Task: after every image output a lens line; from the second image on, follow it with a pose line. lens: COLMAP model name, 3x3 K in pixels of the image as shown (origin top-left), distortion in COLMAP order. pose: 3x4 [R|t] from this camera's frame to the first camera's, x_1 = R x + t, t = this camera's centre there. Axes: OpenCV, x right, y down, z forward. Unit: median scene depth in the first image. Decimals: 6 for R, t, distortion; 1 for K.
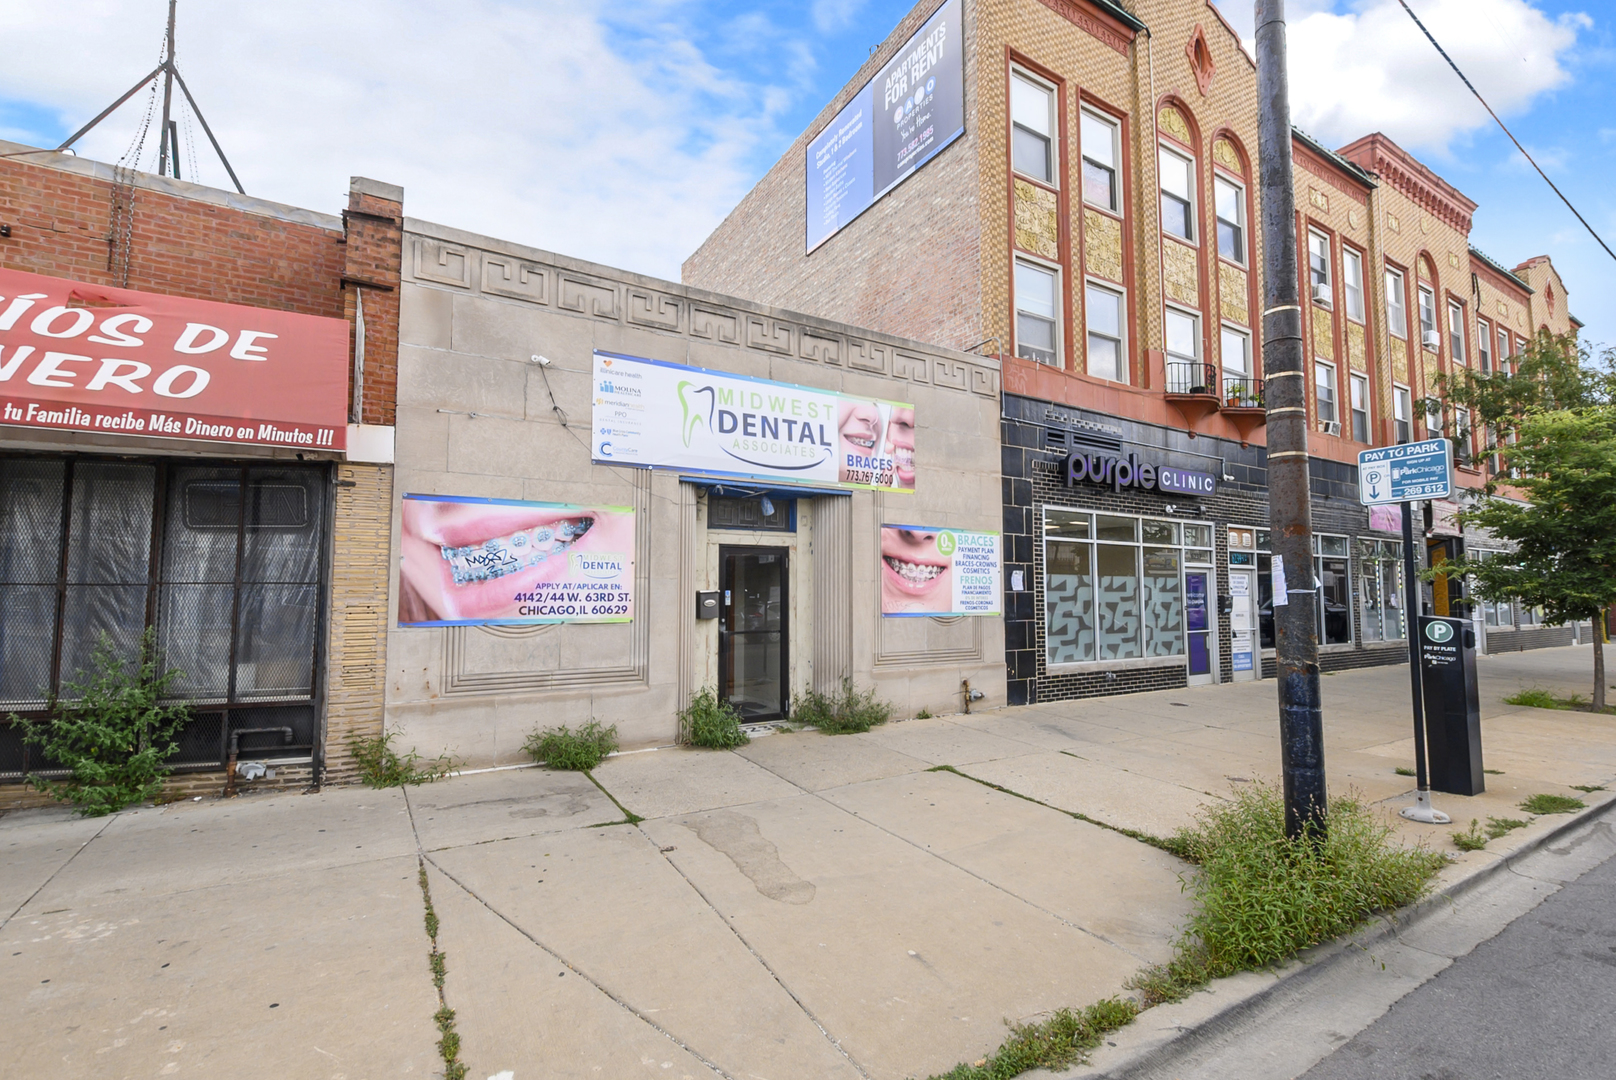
lens RADIAL K [[679.6, 0, 802.8], [0, 679.6, 548.0], [0, 0, 1]] dist [0.008864, -0.003095]
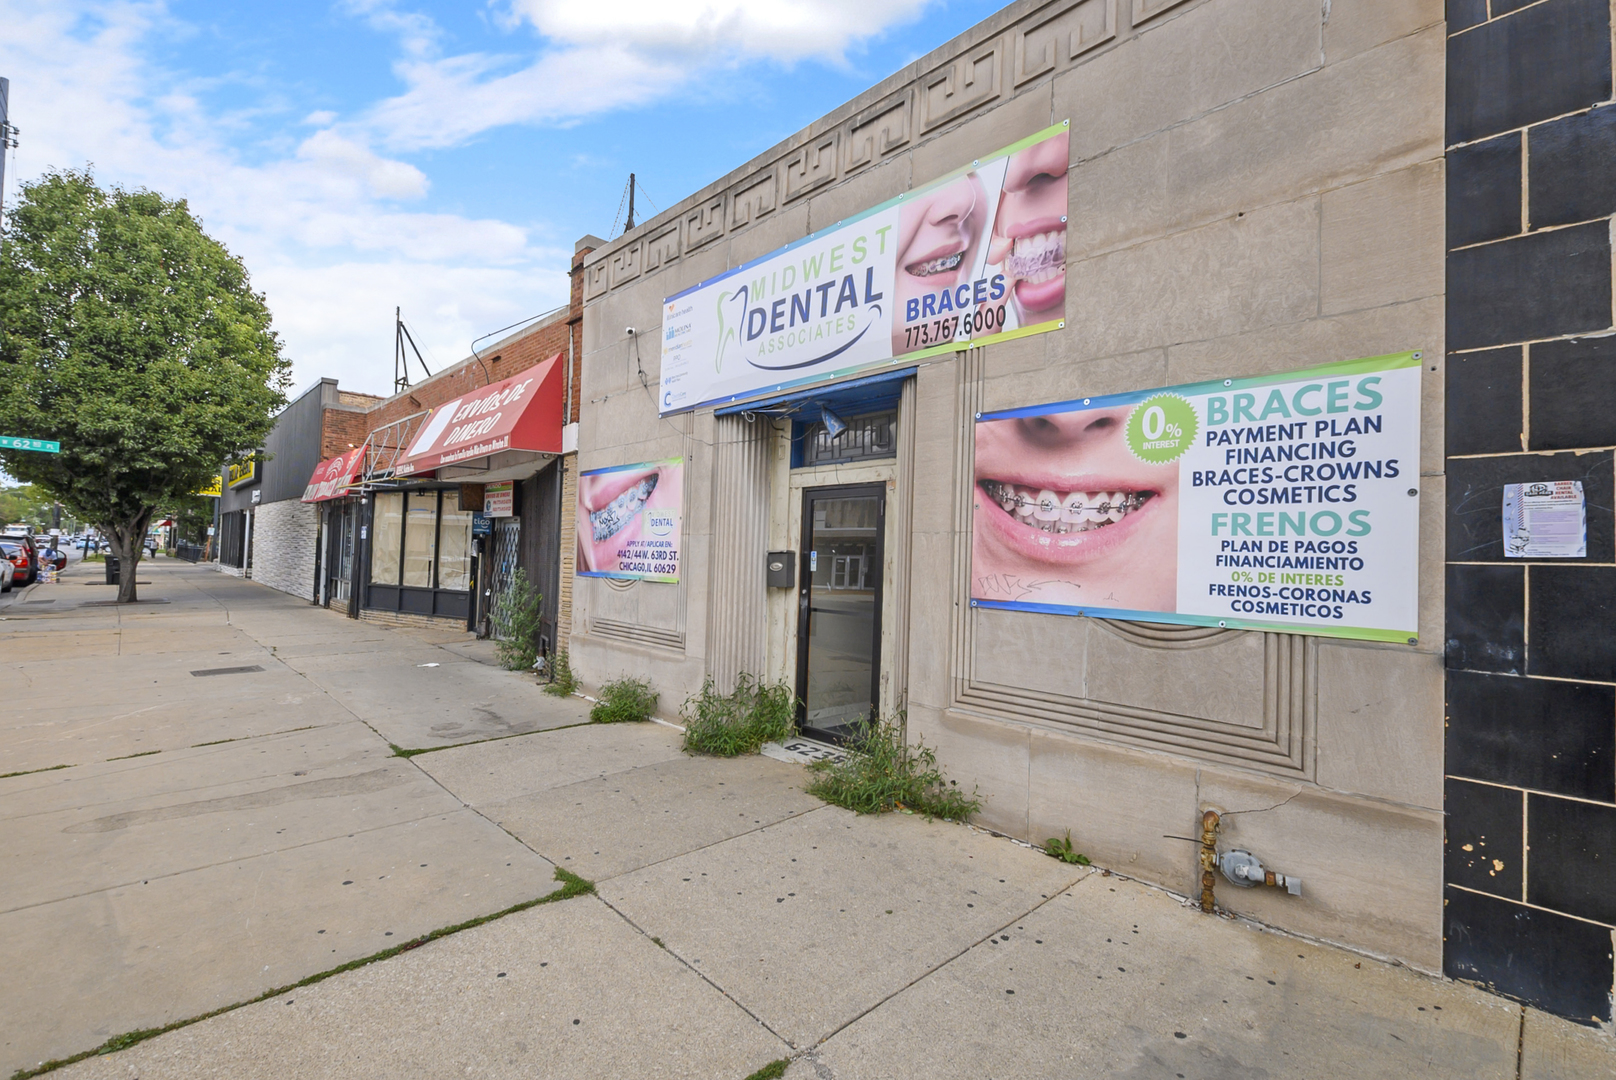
lens RADIAL K [[679.6, 0, 807.3], [0, 679.6, 536.8], [0, 0, 1]] dist [0.008864, -0.003095]
pose [[0.275805, -0.022109, -0.960959, 0.565635], [0.037731, 0.999214, -0.012160, 0.054513], [0.960473, -0.032904, 0.276423, 0.772831]]
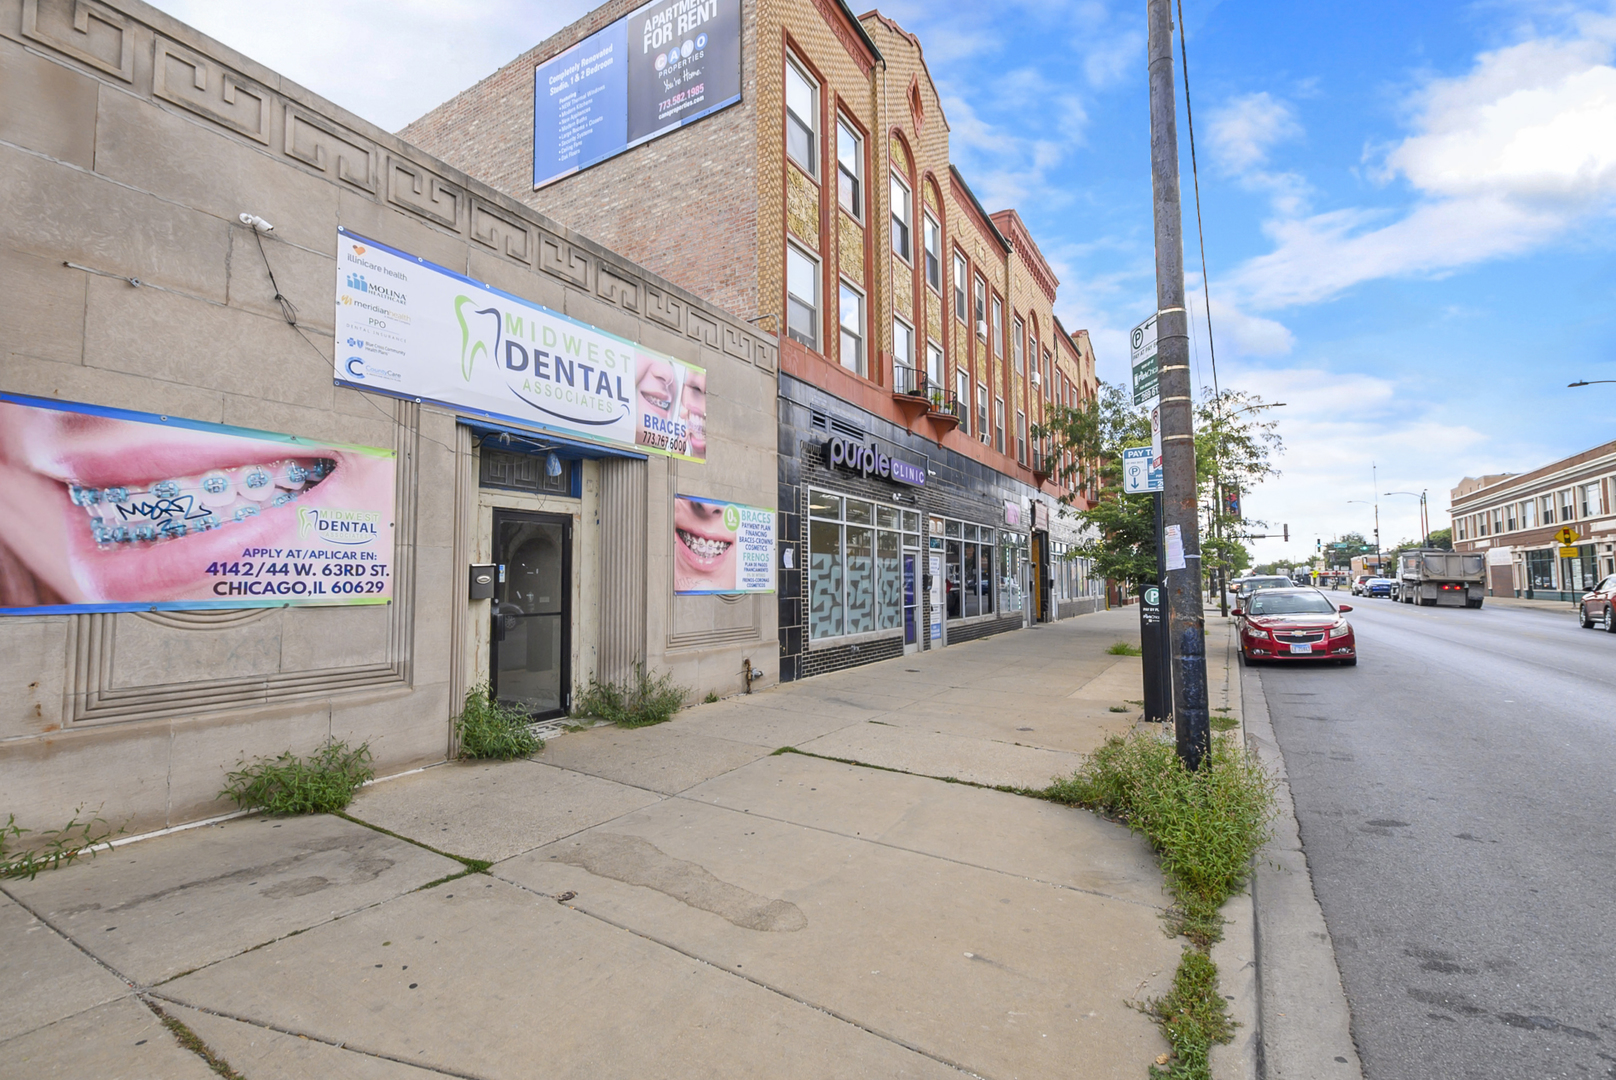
lens RADIAL K [[679.6, 0, 780.6], [0, 679.6, 538.5], [0, 0, 1]] dist [0.008864, -0.003095]
pose [[0.894255, 0.024281, 0.446898, -0.171608], [-0.027048, 0.999634, -0.000189, 0.021818], [-0.446739, -0.011919, 0.894585, 0.118037]]
